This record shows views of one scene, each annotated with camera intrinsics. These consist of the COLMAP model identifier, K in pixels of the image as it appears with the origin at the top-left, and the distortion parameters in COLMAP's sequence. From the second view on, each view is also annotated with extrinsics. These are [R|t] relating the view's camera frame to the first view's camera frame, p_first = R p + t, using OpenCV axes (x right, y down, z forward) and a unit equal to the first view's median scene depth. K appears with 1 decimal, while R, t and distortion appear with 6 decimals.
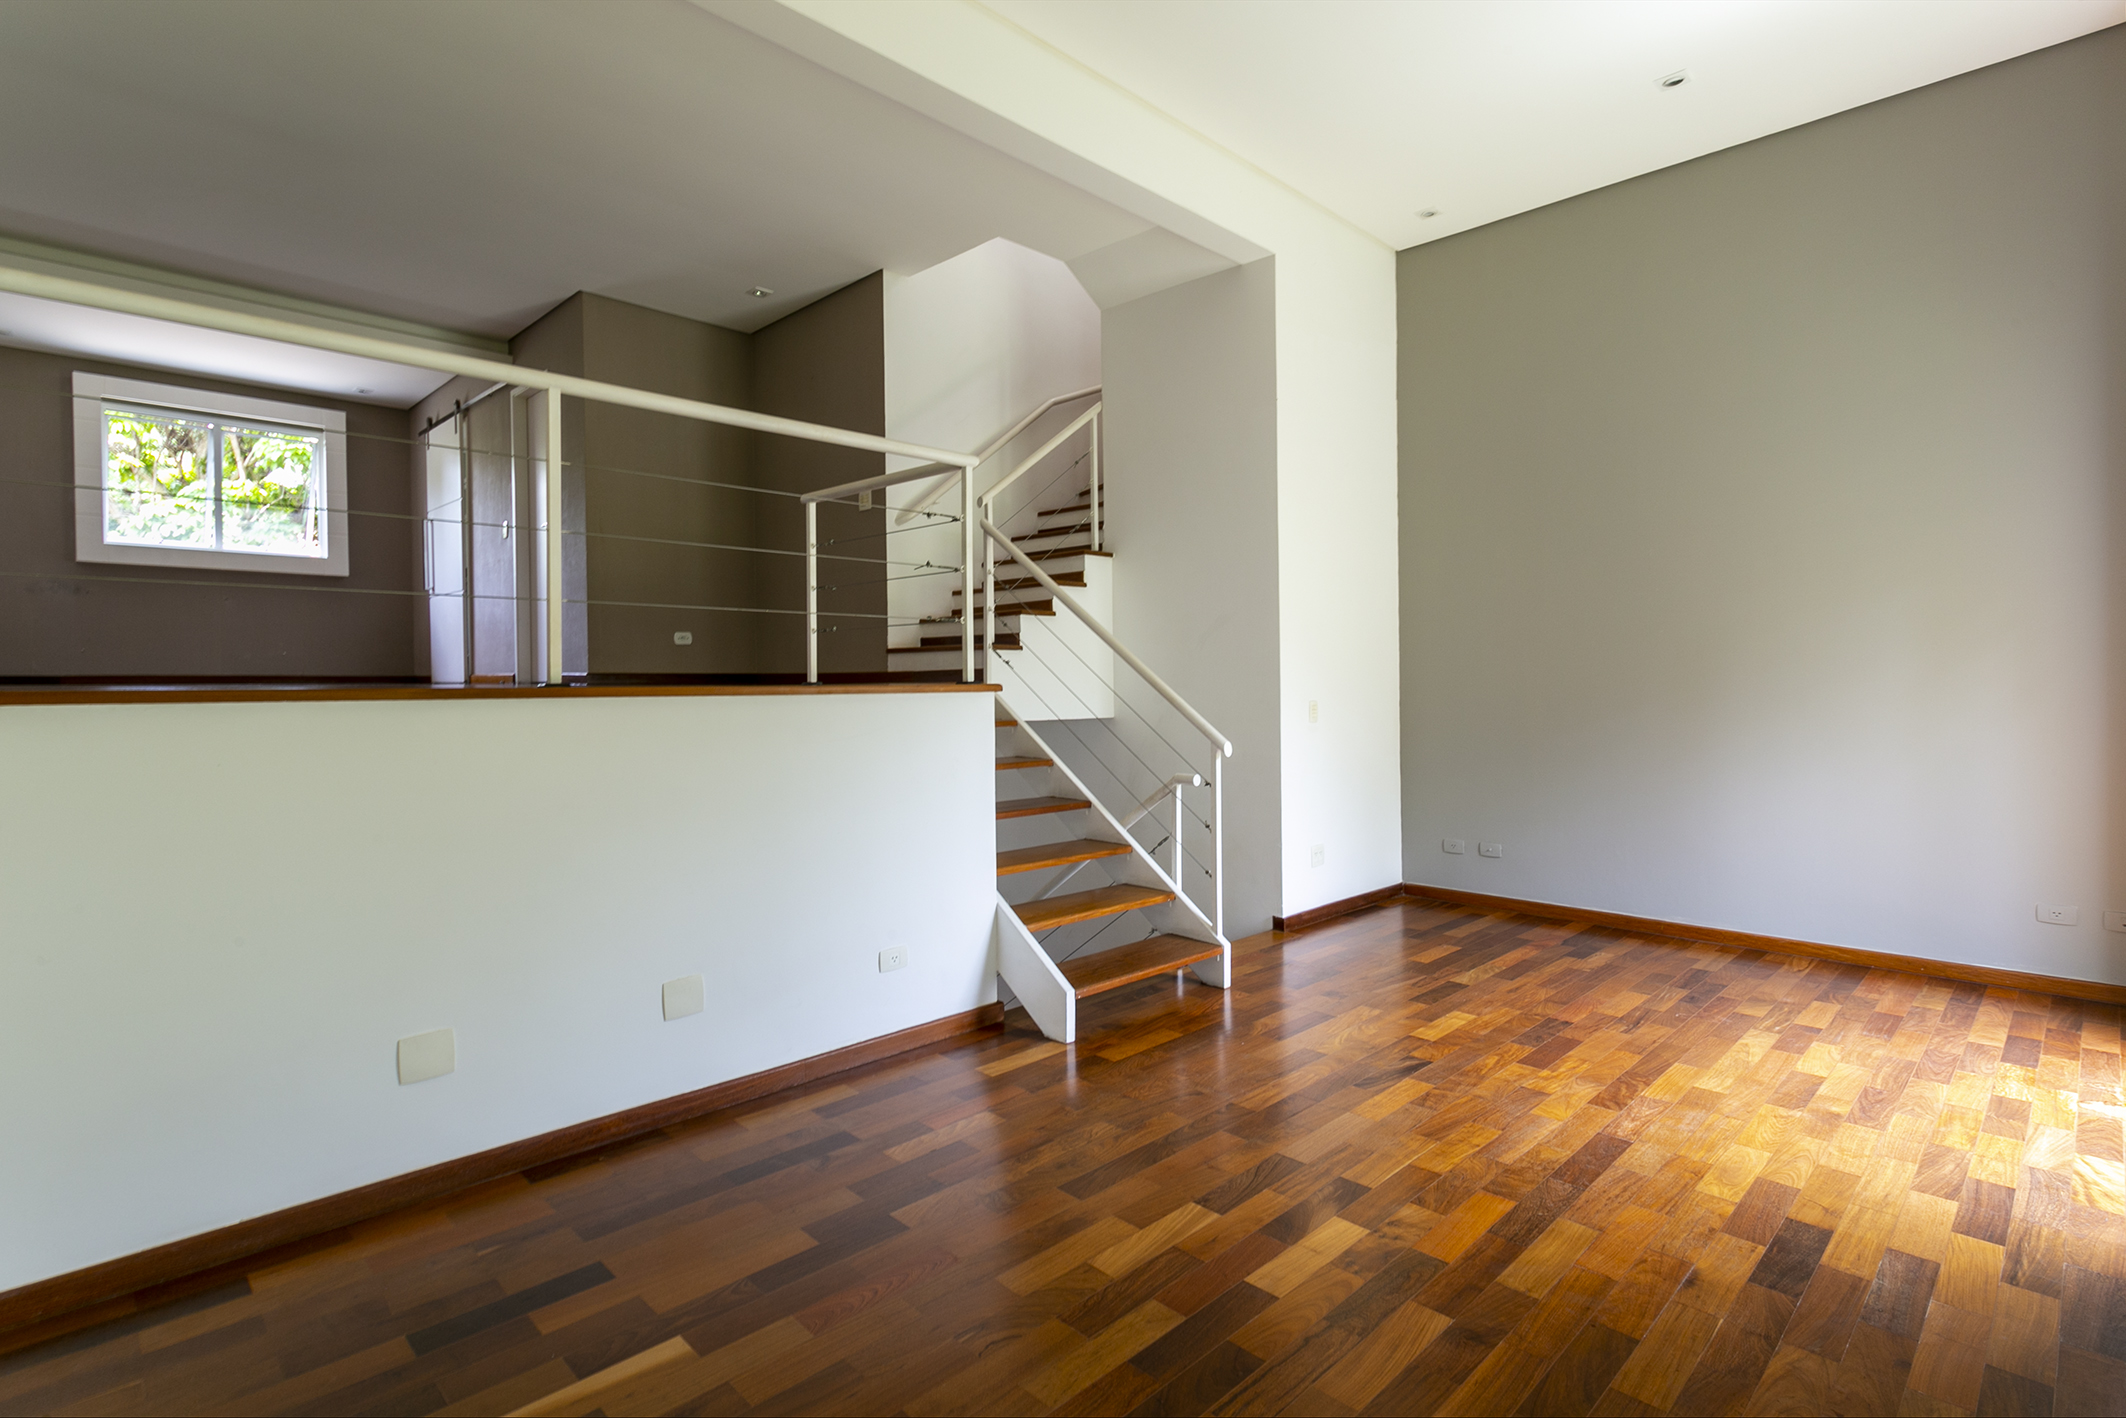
lens RADIAL K [[1053.5, 0, 1063.0], [0, 1053.5, 709.0], [0, 0, 1]] dist [-0.001636, -0.000389]
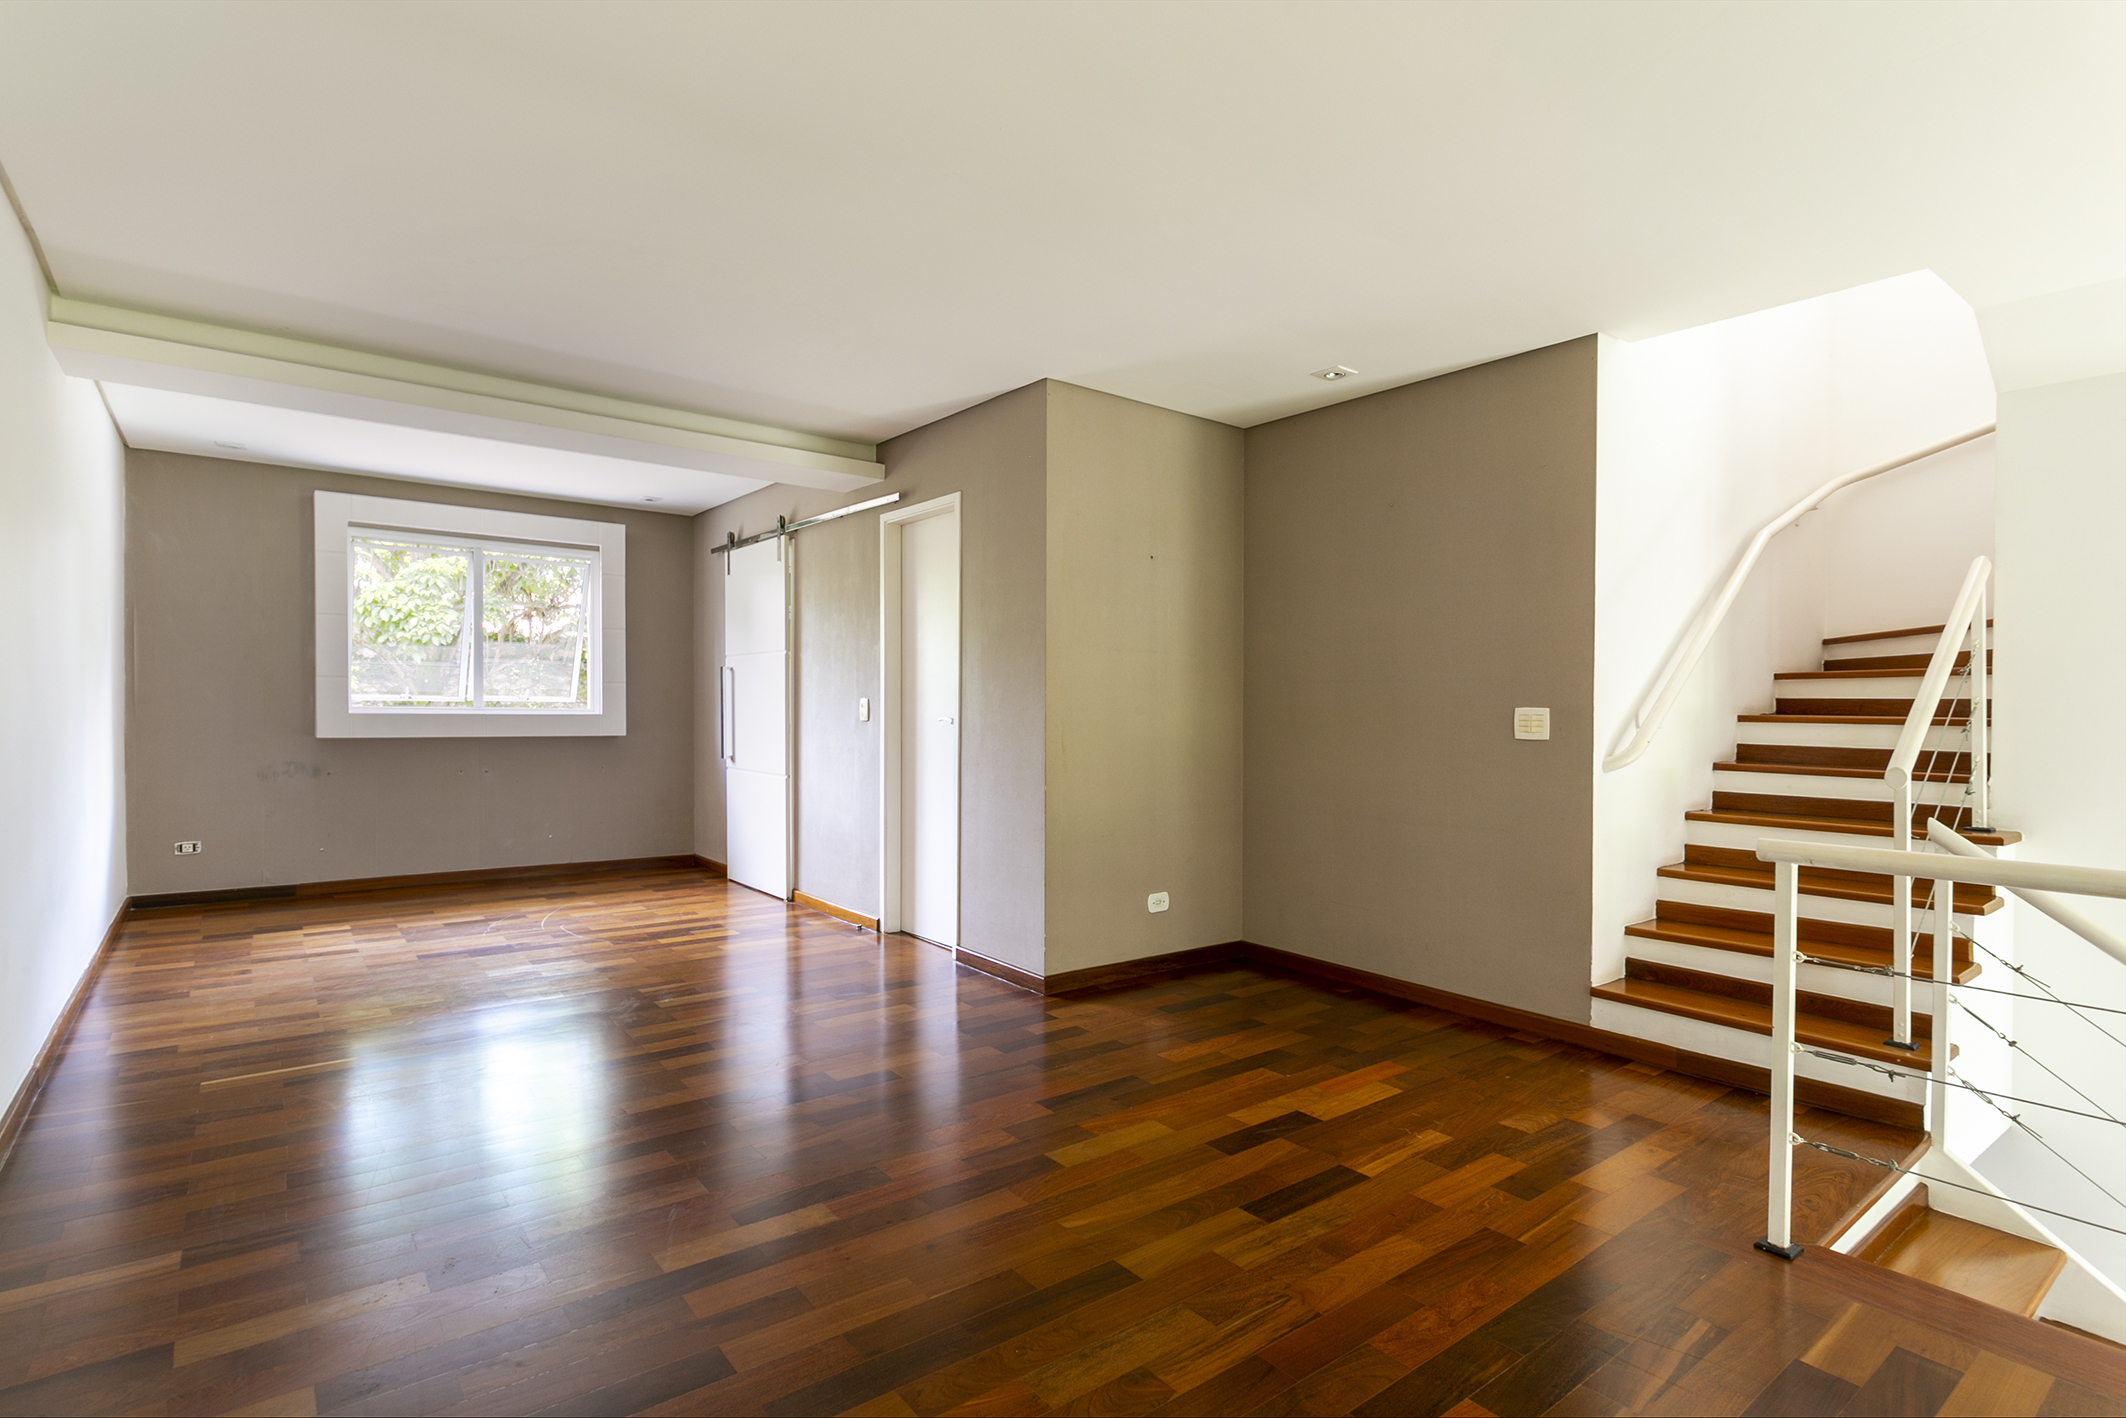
lens RADIAL K [[1038.2, 0, 1019.7], [0, 1038.2, 733.3], [0, 0, 1]] dist [-0.001442, -0.000247]
pose [[0.990497, 0.018364, -0.136303, -0.308958], [-0.017375, 0.999813, 0.008438, -0.150697], [0.136433, -0.005990, 0.990631, 0.302690]]
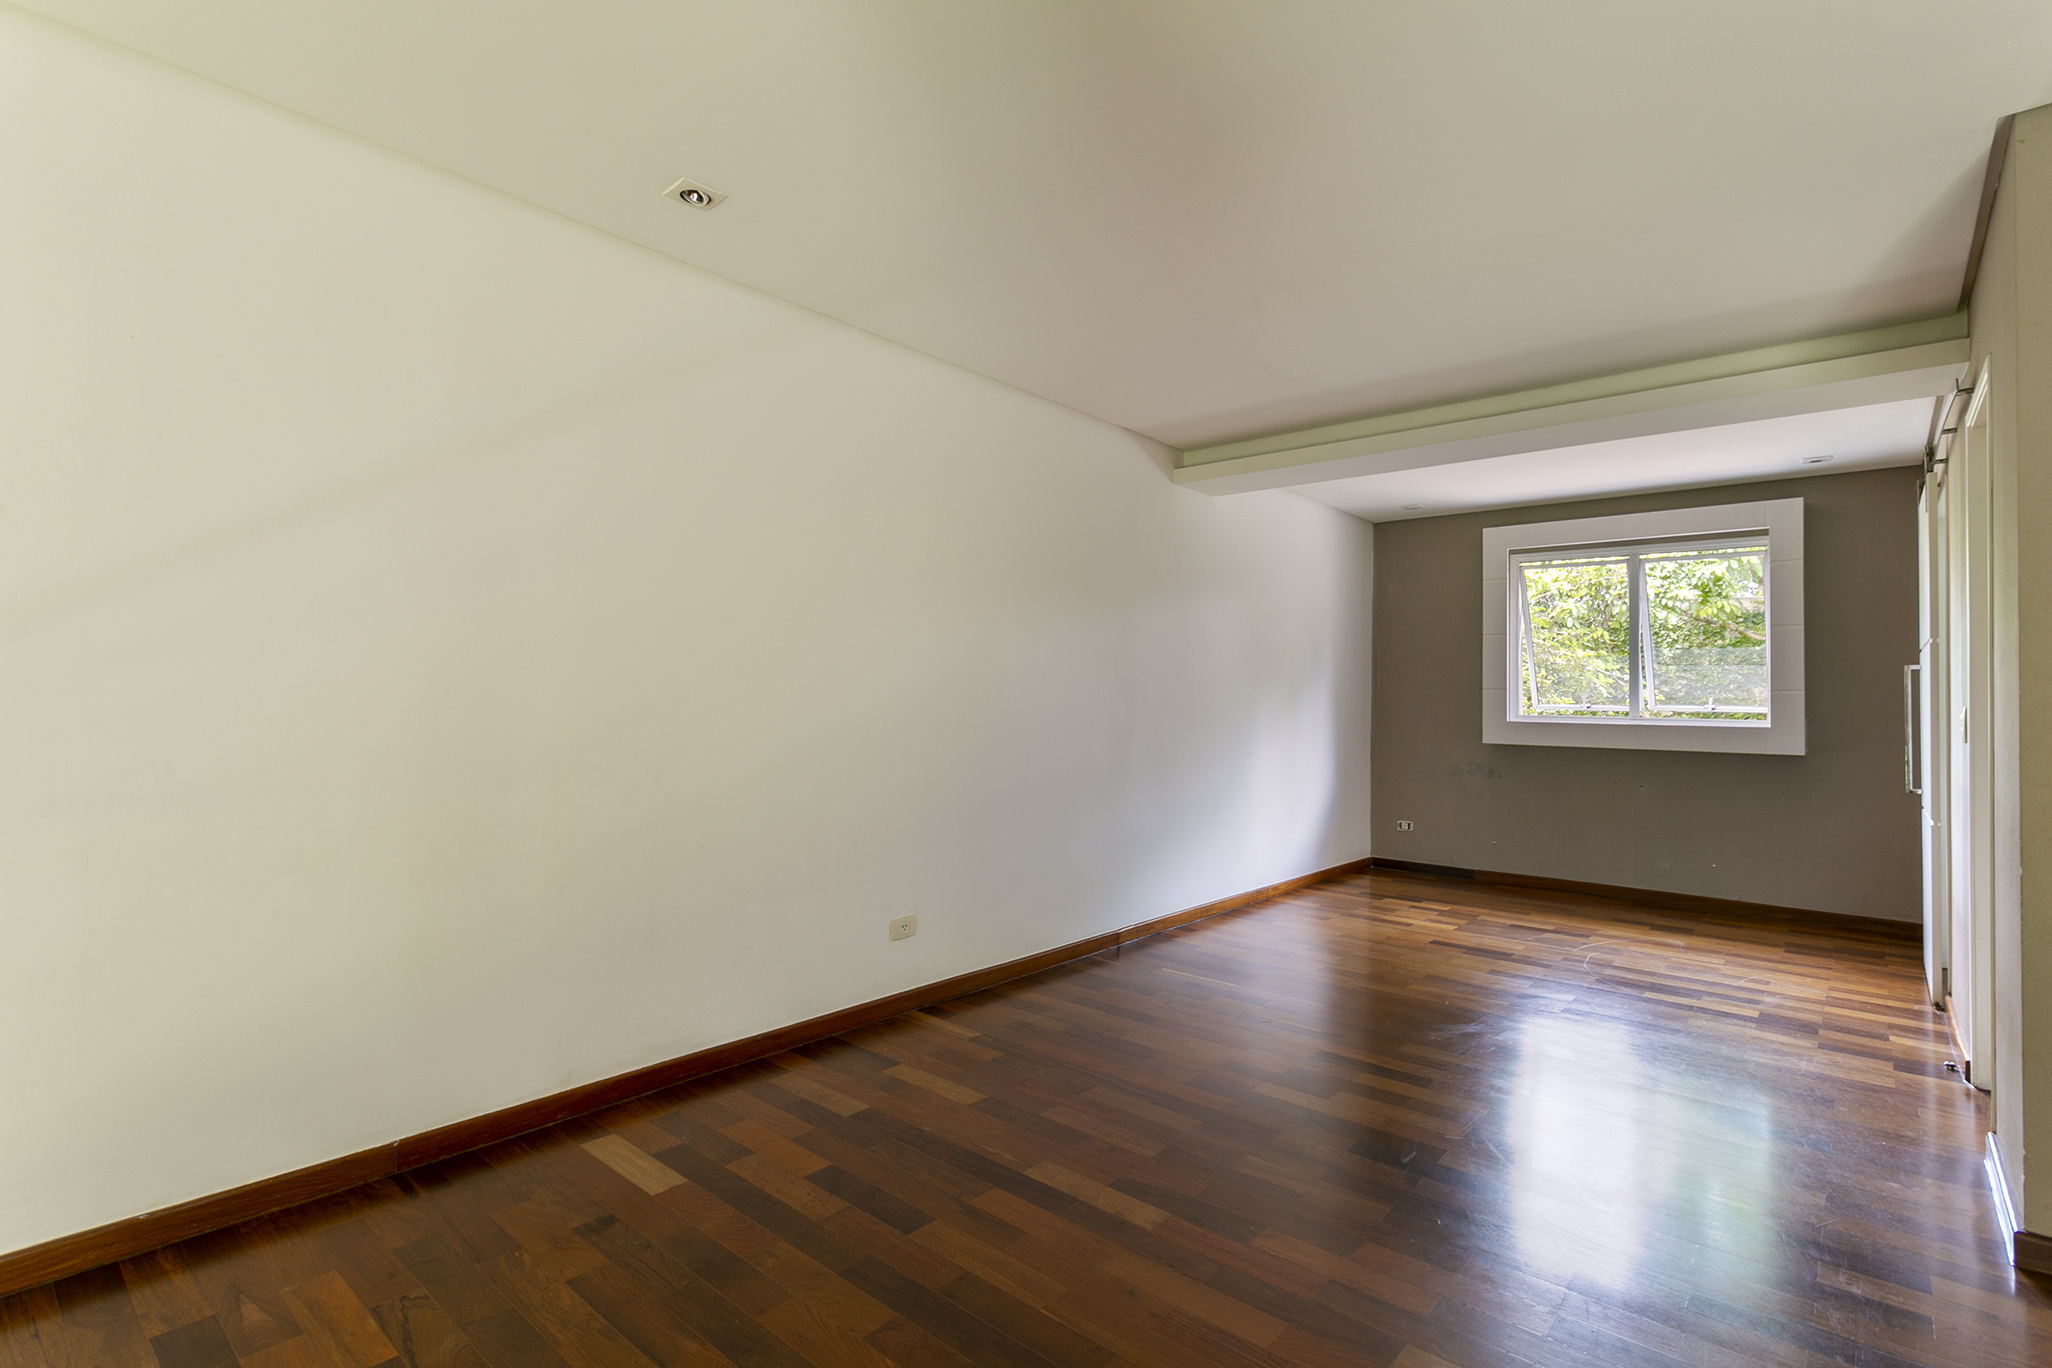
lens RADIAL K [[1016.8, 0, 1026.0], [0, 1016.8, 684.0], [0, 0, 1]] dist [-0.001636, -0.000389]
pose [[0.050592, -0.012118, -0.998646, -0.104368], [-0.031145, 0.999421, -0.013705, -0.157263], [0.998234, 0.031796, 0.050186, 0.544766]]
